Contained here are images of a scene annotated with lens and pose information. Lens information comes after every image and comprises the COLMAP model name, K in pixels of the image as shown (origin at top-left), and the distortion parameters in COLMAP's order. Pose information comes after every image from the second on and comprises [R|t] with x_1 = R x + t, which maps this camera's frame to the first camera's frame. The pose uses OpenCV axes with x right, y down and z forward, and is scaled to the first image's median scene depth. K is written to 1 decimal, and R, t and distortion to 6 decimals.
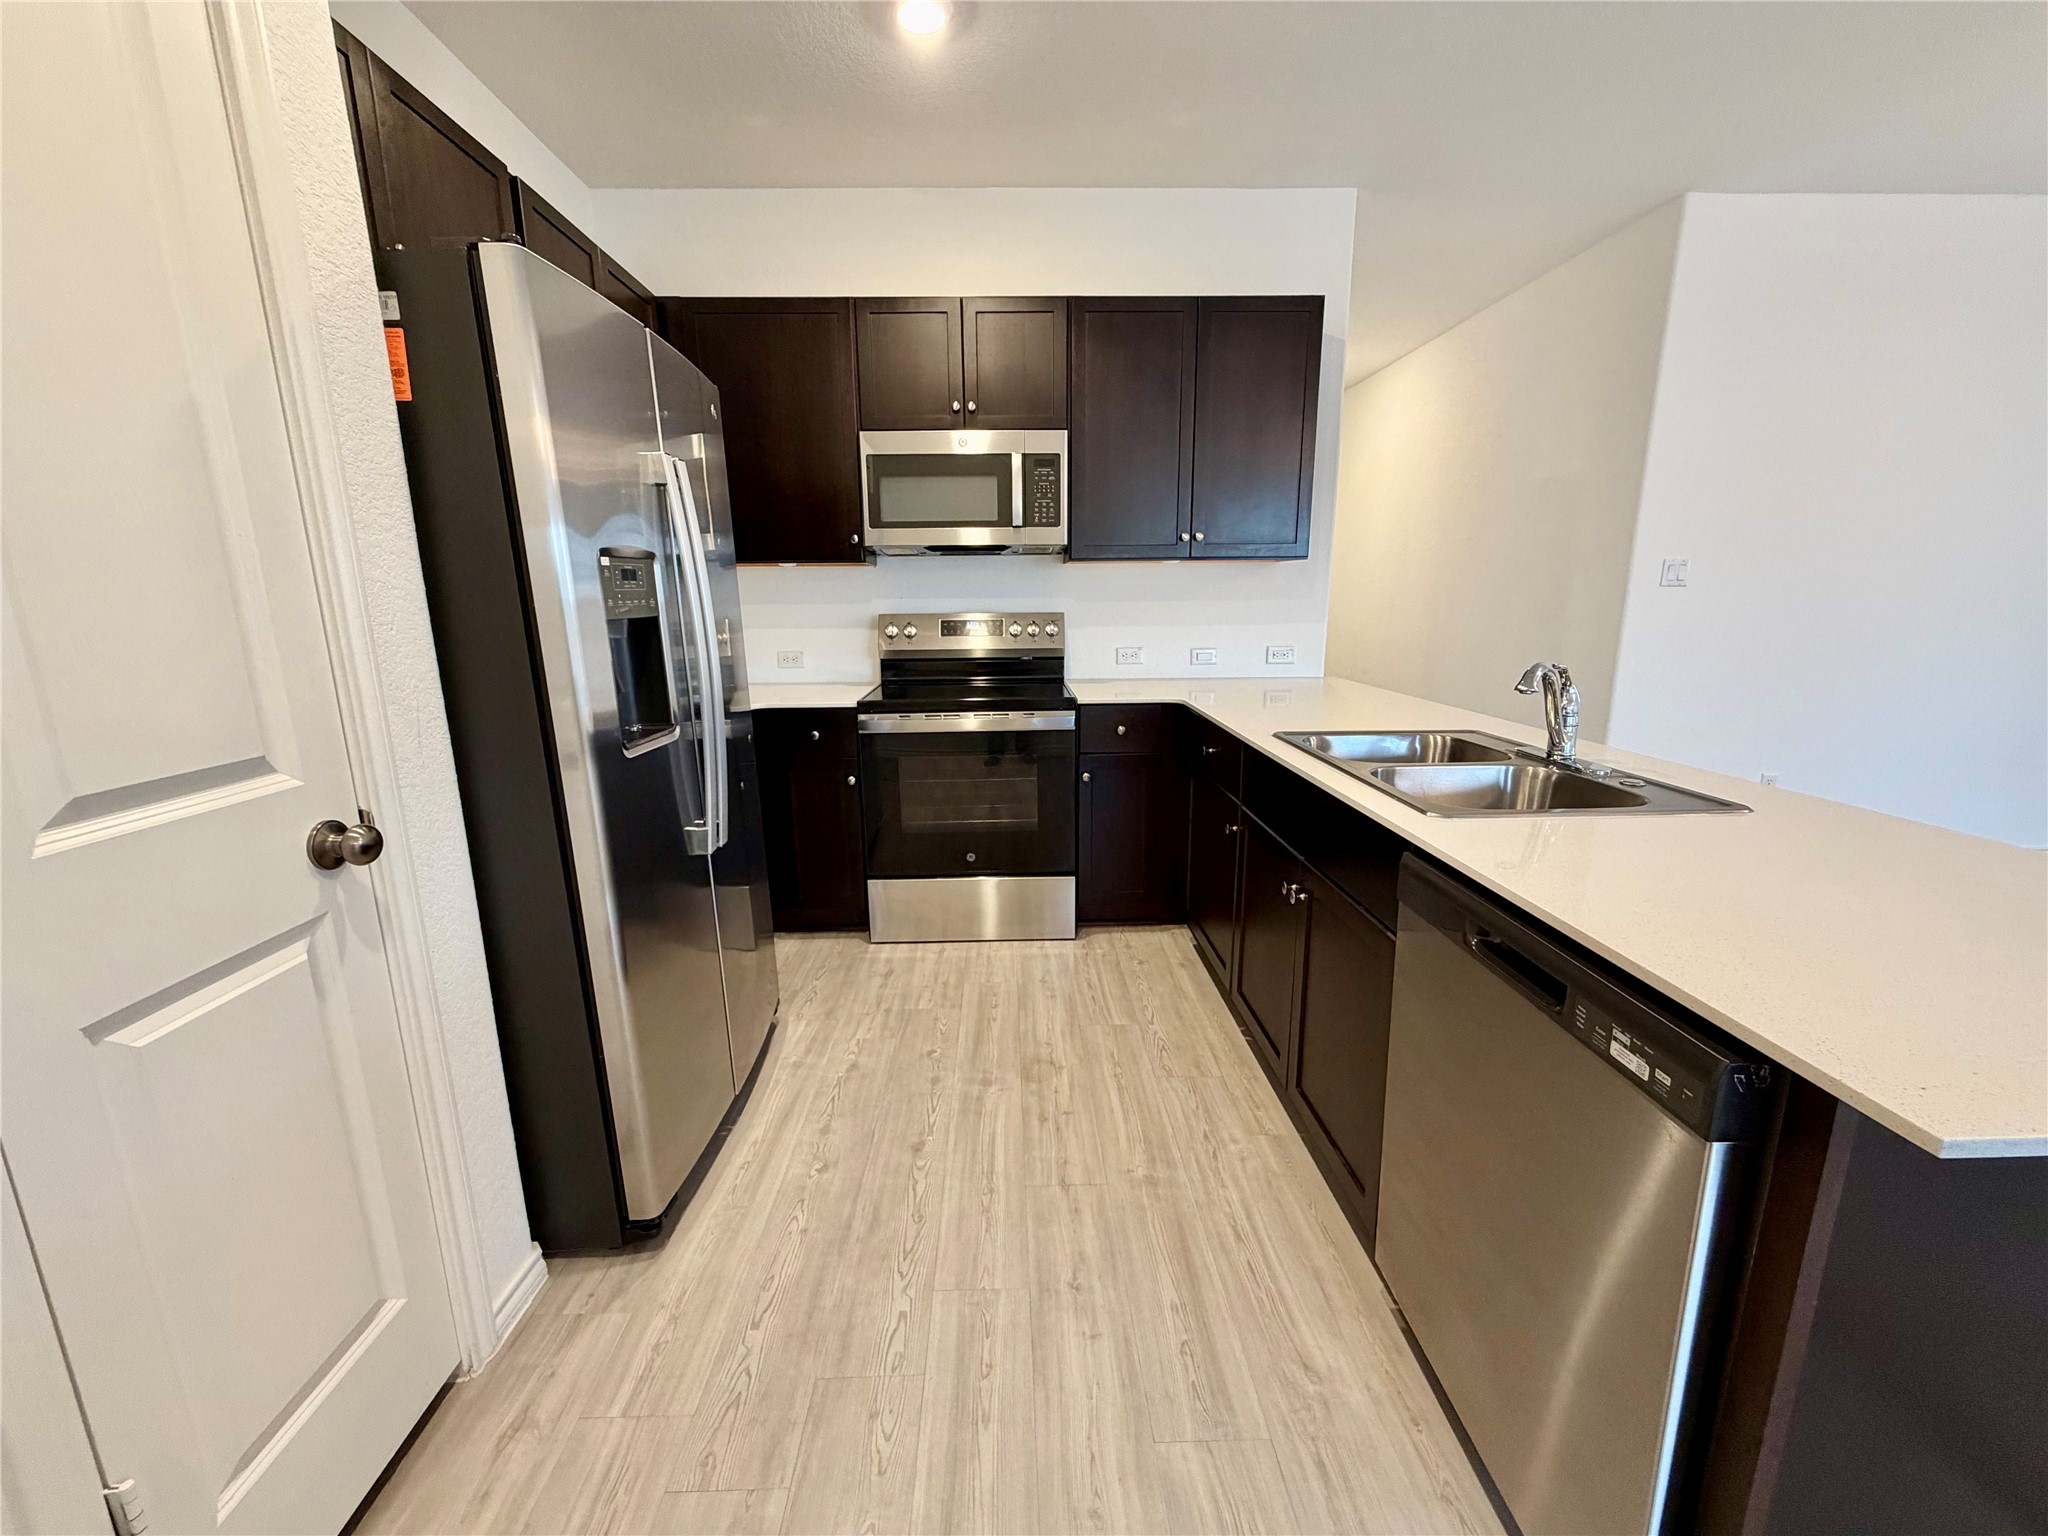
lens RADIAL K [[820.4, 0, 1029.0], [0, 820.4, 771.7], [0, 0, 1]] dist [0.000708, 0.000175]
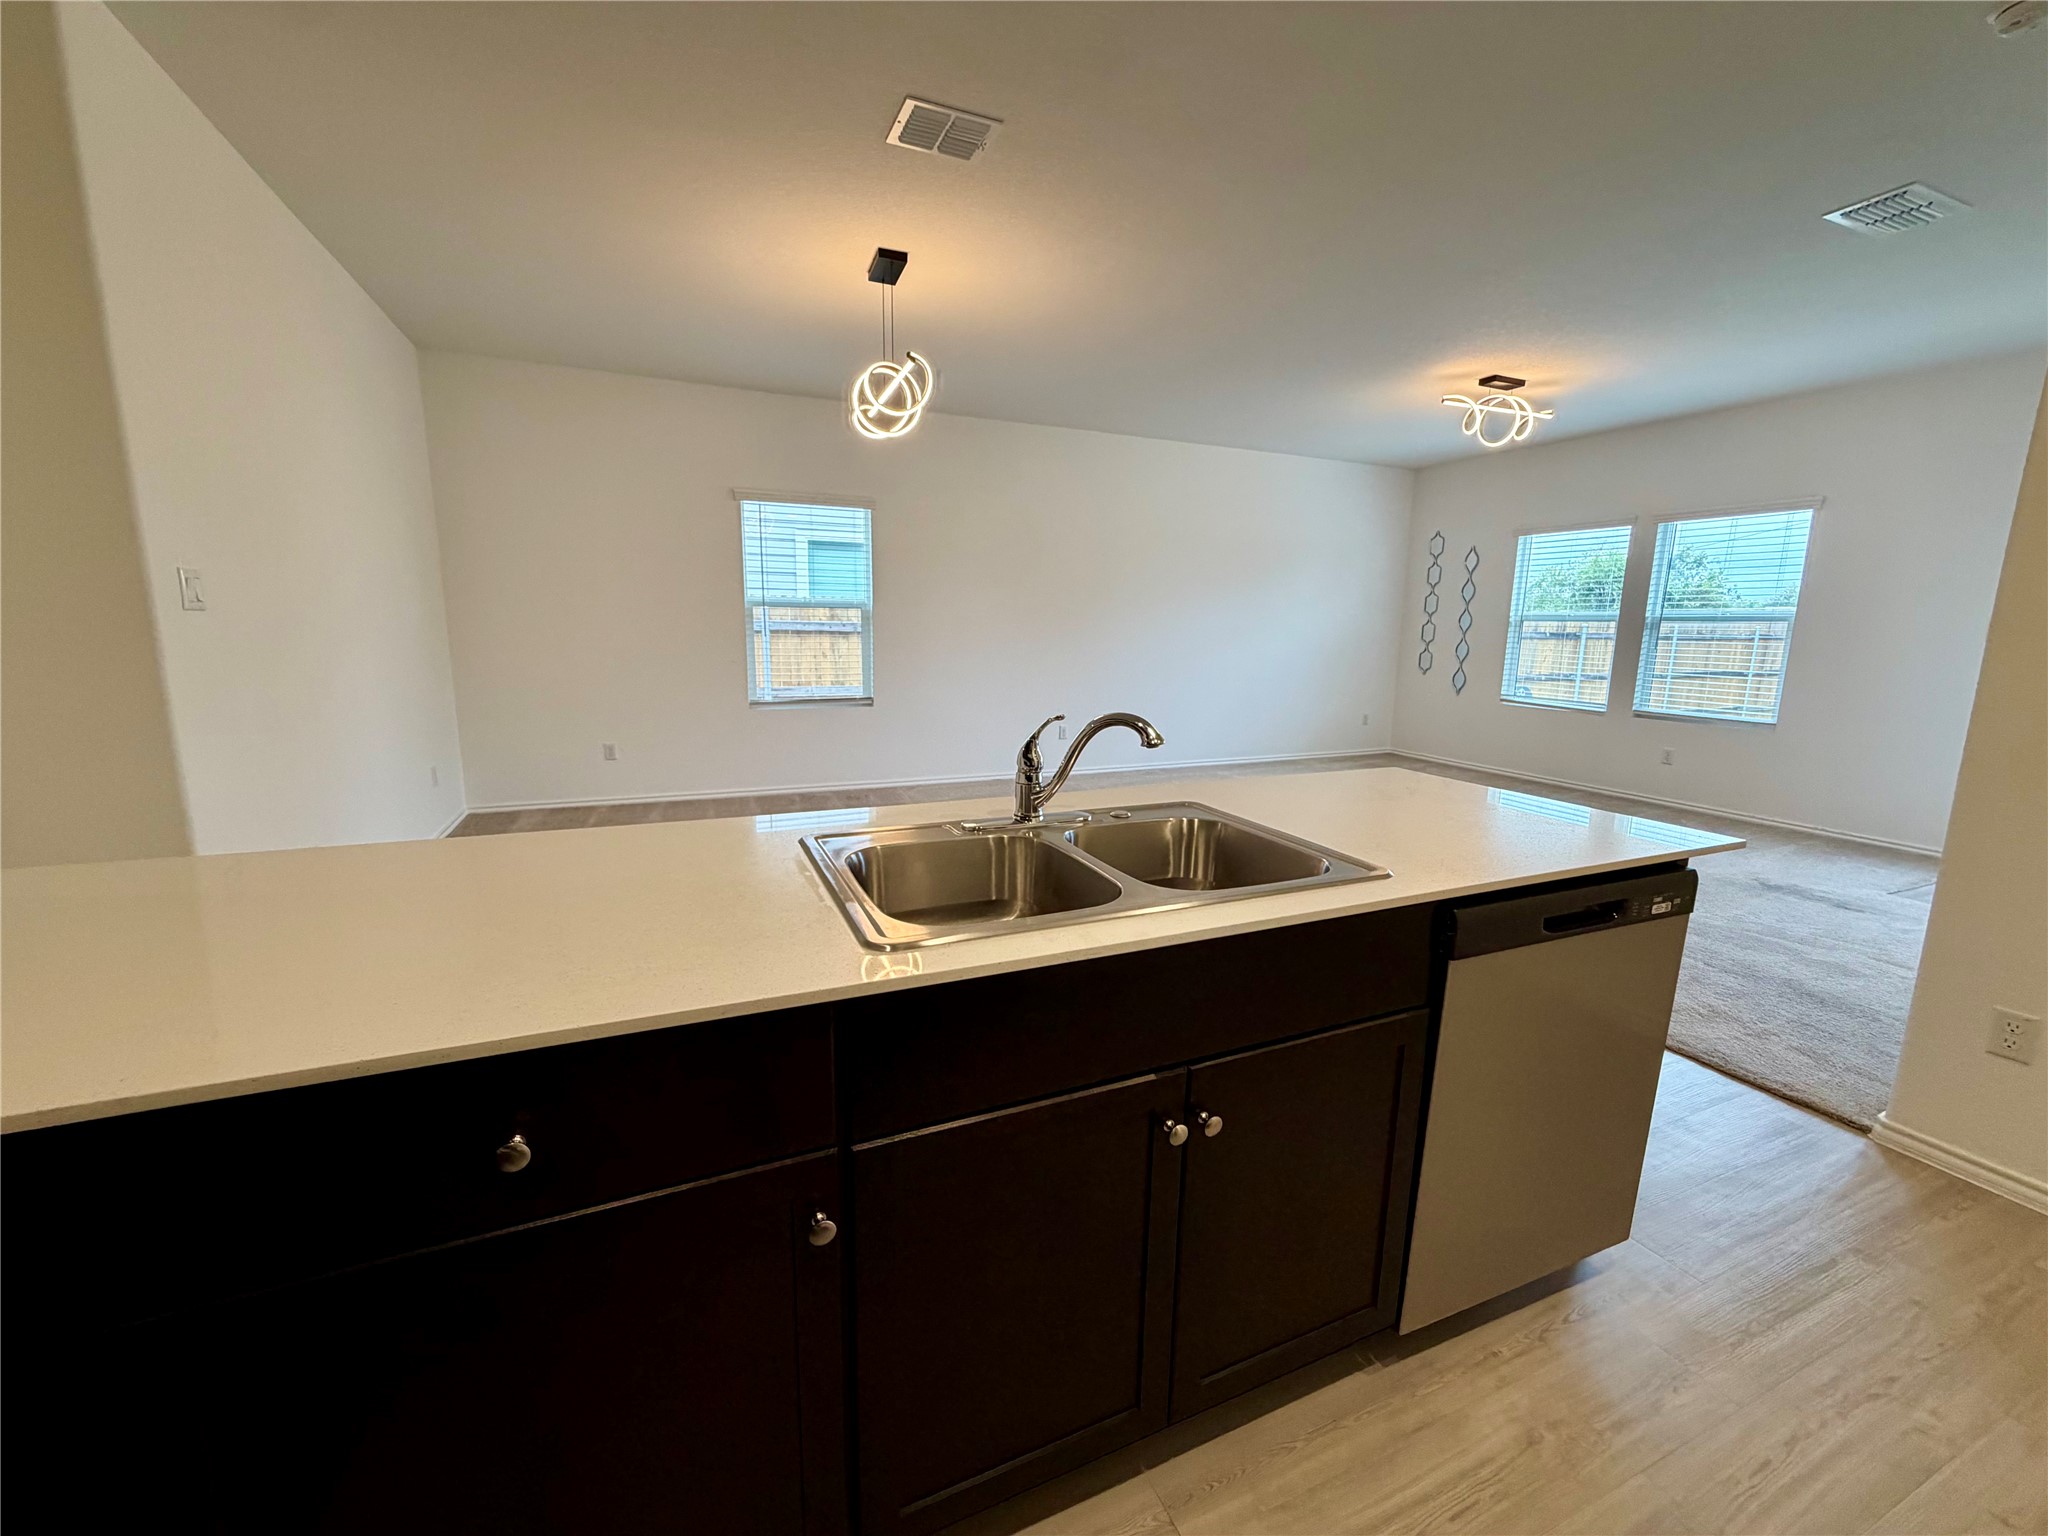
lens RADIAL K [[820.4, 0, 1021.8], [0, 820.4, 768.4], [0, 0, 1]] dist [0.000708, 0.000175]
pose [[-0.372866, -0.161687, 0.913689, -0.183906], [0.182108, 0.952798, 0.242924, -0.357047], [-0.909839, 0.256969, -0.325821, 1.620983]]
